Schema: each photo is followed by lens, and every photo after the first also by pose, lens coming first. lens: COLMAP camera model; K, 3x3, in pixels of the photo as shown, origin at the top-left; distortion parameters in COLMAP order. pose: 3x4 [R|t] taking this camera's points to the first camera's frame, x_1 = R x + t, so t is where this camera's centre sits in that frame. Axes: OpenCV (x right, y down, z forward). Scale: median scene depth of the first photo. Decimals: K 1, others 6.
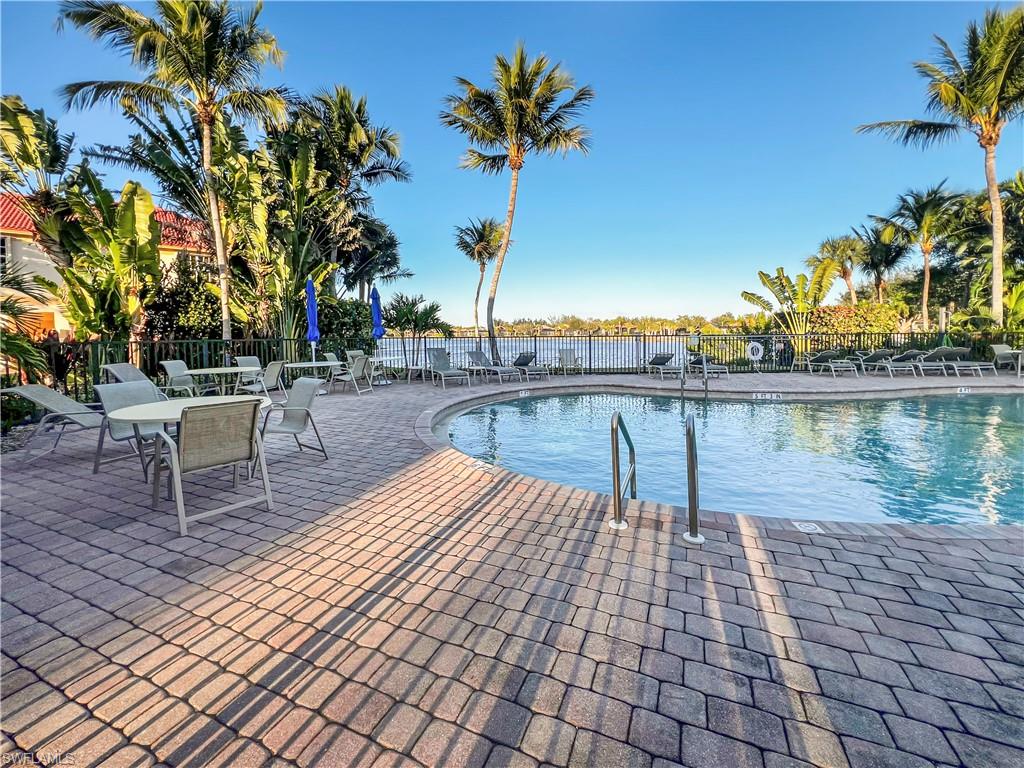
lens RADIAL K [[412.6, 0, 506.4], [0, 412.6, 376.8], [0, 0, 1]] dist [-0.002259, 0.000097]
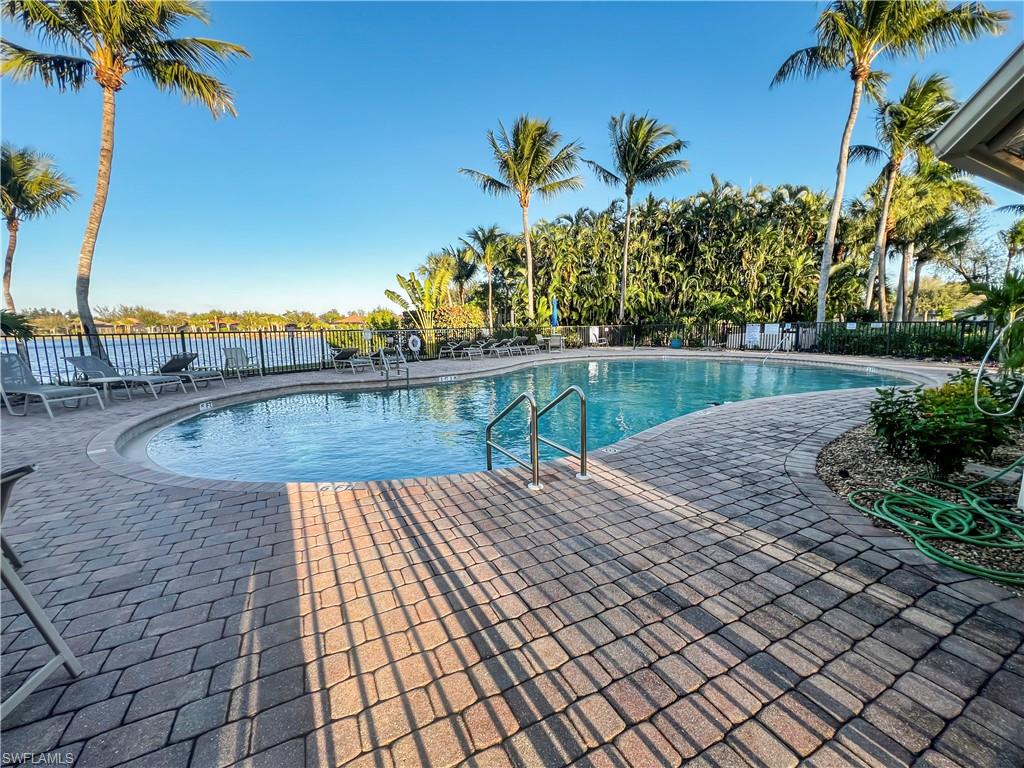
lens RADIAL K [[412.6, 0, 488.4], [0, 412.6, 393.3], [0, 0, 1]] dist [-0.002259, 0.000097]
pose [[0.642165, -0.121632, 0.756855, -0.559056], [0.085161, 0.992540, 0.087252, -0.016240], [-0.761822, 0.008424, 0.647732, 0.279653]]
